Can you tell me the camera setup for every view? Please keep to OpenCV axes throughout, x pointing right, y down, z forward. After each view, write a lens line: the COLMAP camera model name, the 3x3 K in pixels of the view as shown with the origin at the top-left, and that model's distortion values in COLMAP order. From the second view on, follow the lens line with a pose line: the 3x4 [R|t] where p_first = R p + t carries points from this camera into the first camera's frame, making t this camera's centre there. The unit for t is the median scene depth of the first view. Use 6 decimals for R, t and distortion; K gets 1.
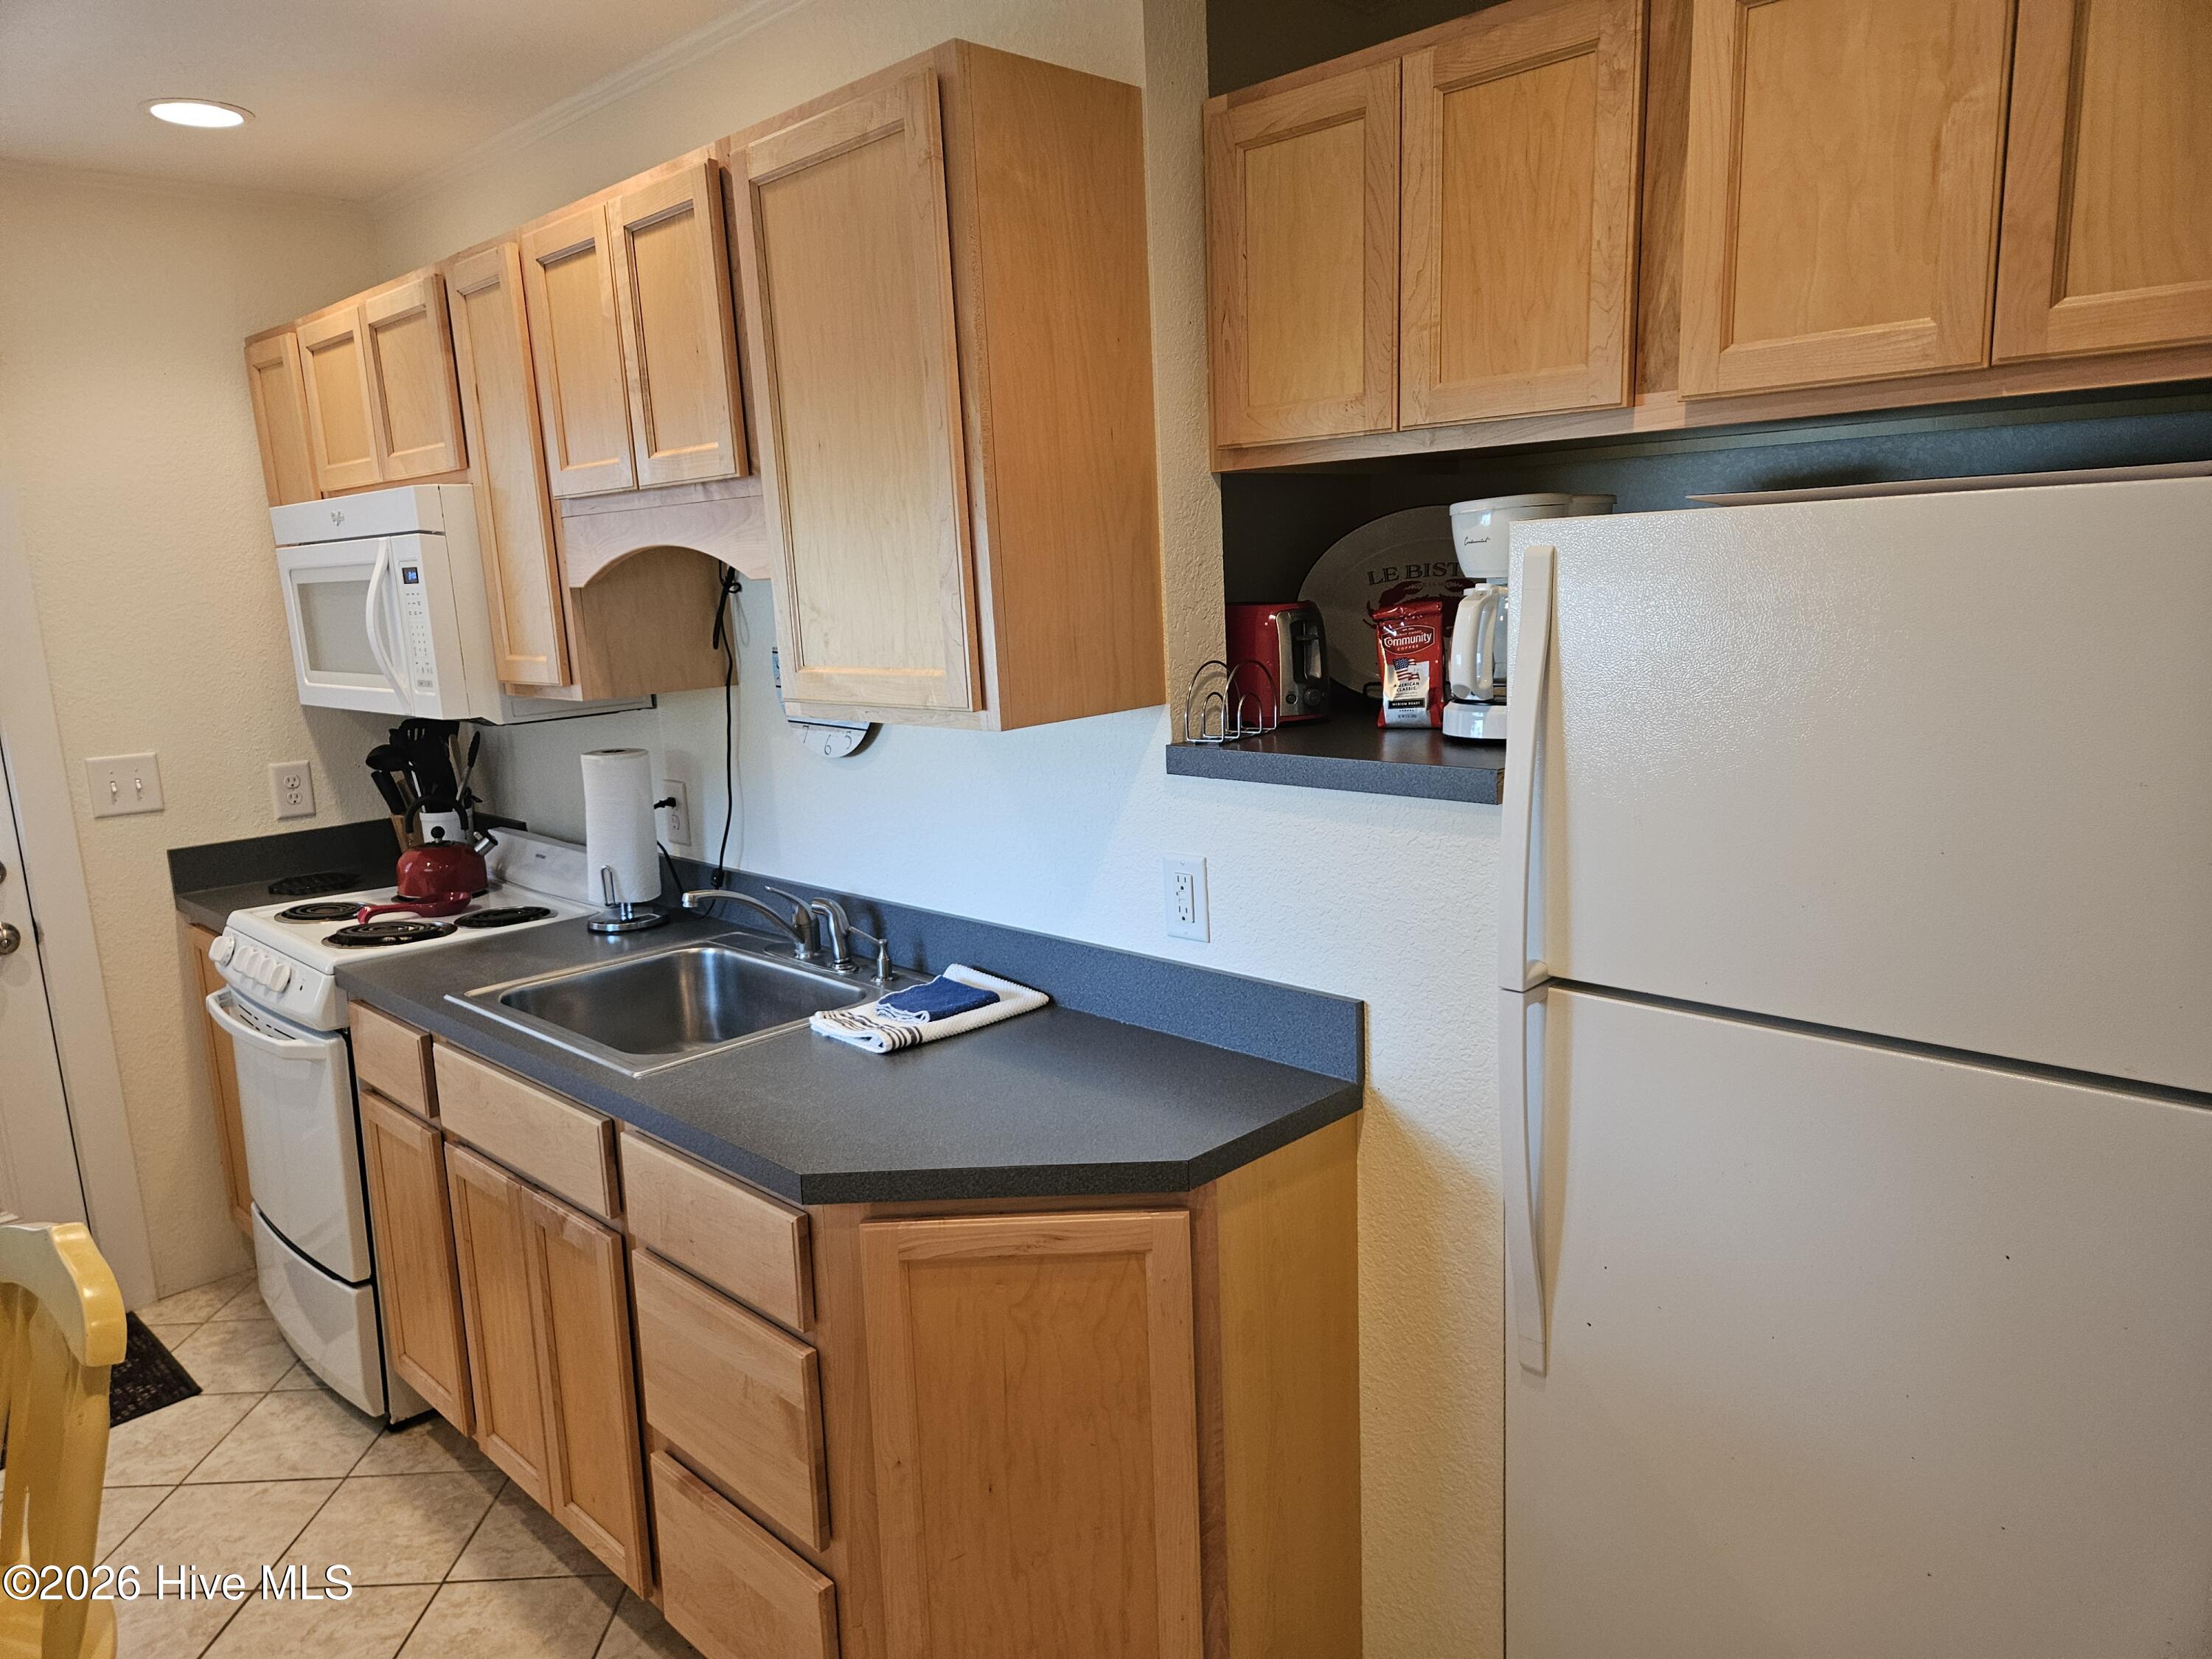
lens RADIAL K [[1499.3, 0, 1086.2], [0, 1499.3, 839.8], [0, 0, 1]] dist [0.062815, -0.045202]
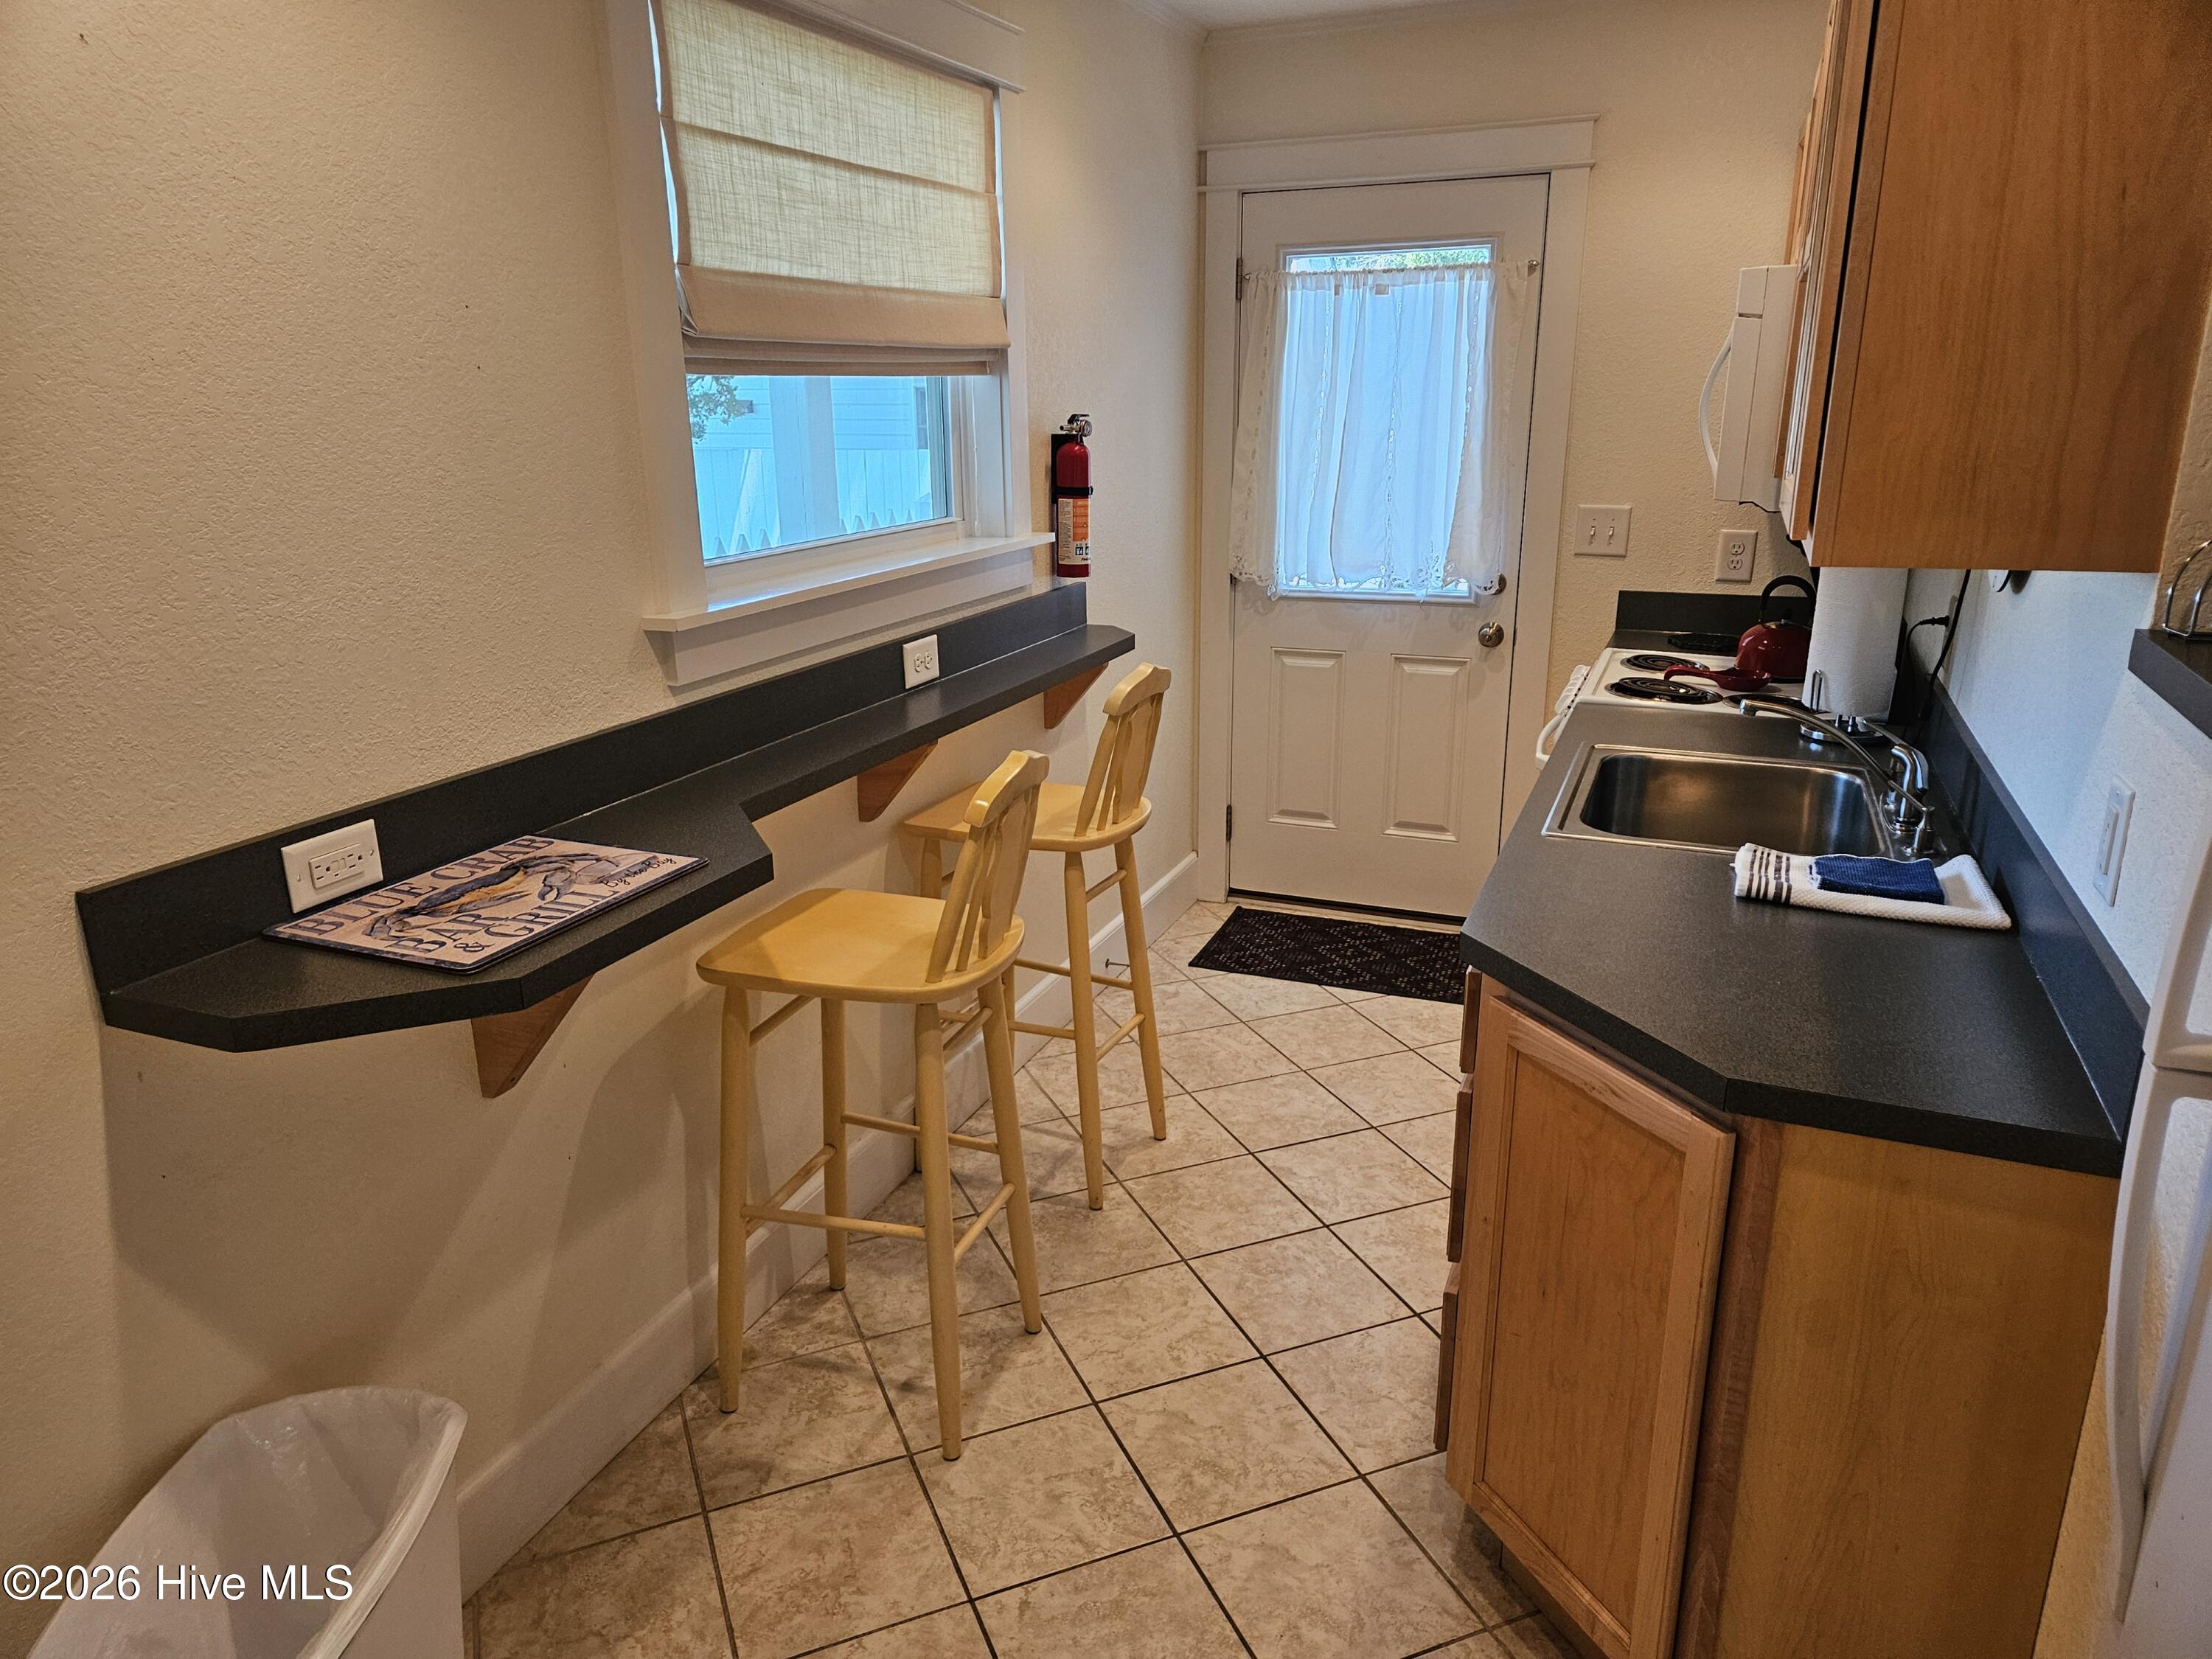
lens RADIAL K [[1499.3, 0, 1086.2], [0, 1499.3, 839.8], [0, 0, 1]] dist [0.062815, -0.045202]
pose [[0.383631, 0.311007, -0.869541, 0.492700], [-0.178817, 0.948782, 0.260457, -0.063385], [0.906009, 0.055569, 0.419595, 0.209388]]
